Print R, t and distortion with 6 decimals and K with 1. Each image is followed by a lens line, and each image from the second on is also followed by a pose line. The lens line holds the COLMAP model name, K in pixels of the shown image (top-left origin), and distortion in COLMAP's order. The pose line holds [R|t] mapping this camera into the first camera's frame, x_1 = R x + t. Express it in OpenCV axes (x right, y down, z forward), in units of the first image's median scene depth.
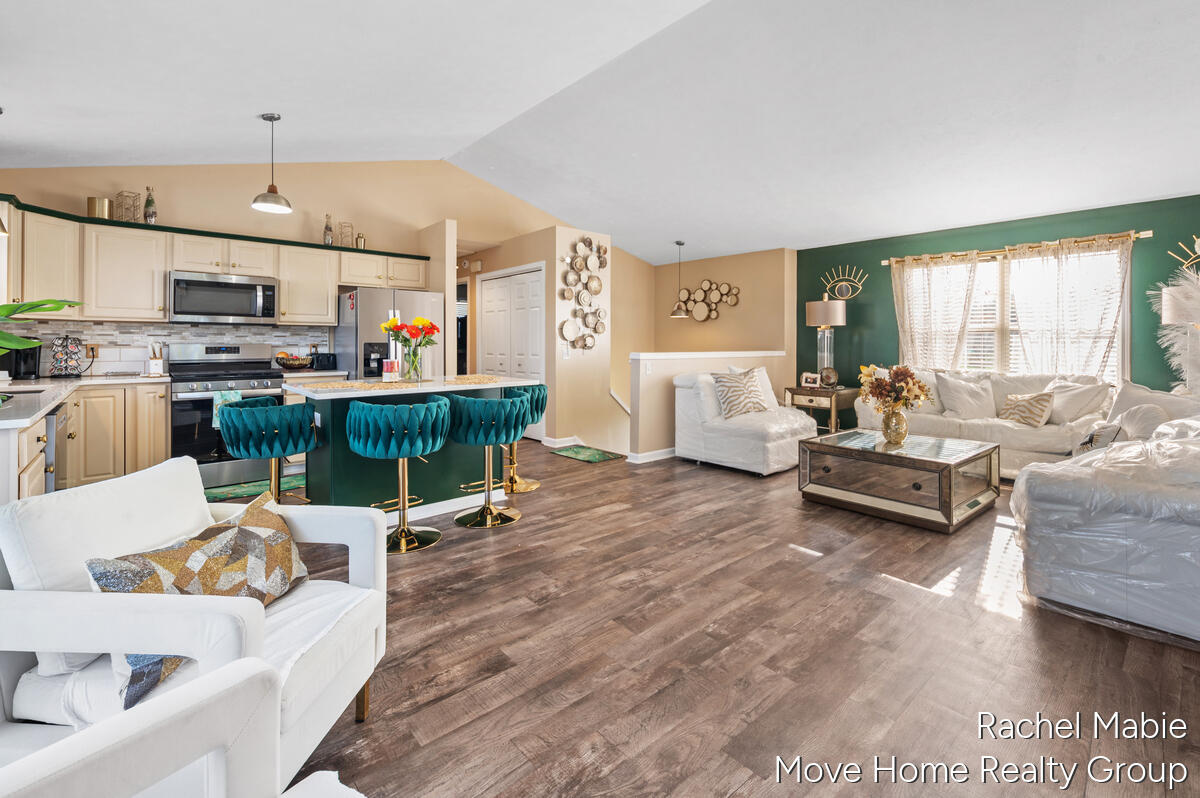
lens RADIAL K [[528.1, 0, 599.9], [0, 528.1, 343.3], [0, 0, 1]] dist [0.001244, -0.000105]
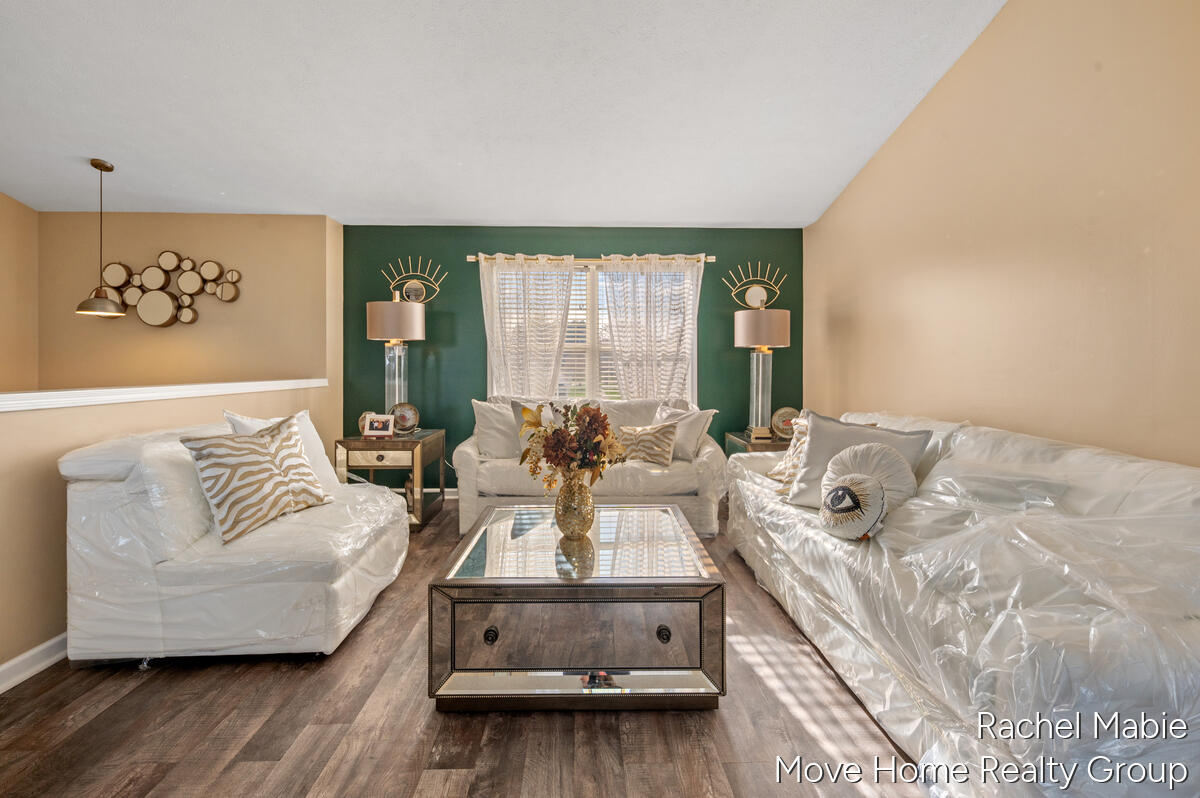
lens RADIAL K [[529.8, 0, 599.9], [0, 529.8, 365.9], [0, 0, 1]] dist [0.001846, 0.000003]
pose [[0.638733, -0.002203, 0.769425, 0.080804], [0.002405, 0.999997, 0.000867, -0.000681], [-0.769425, 0.001297, 0.638736, 0.391356]]
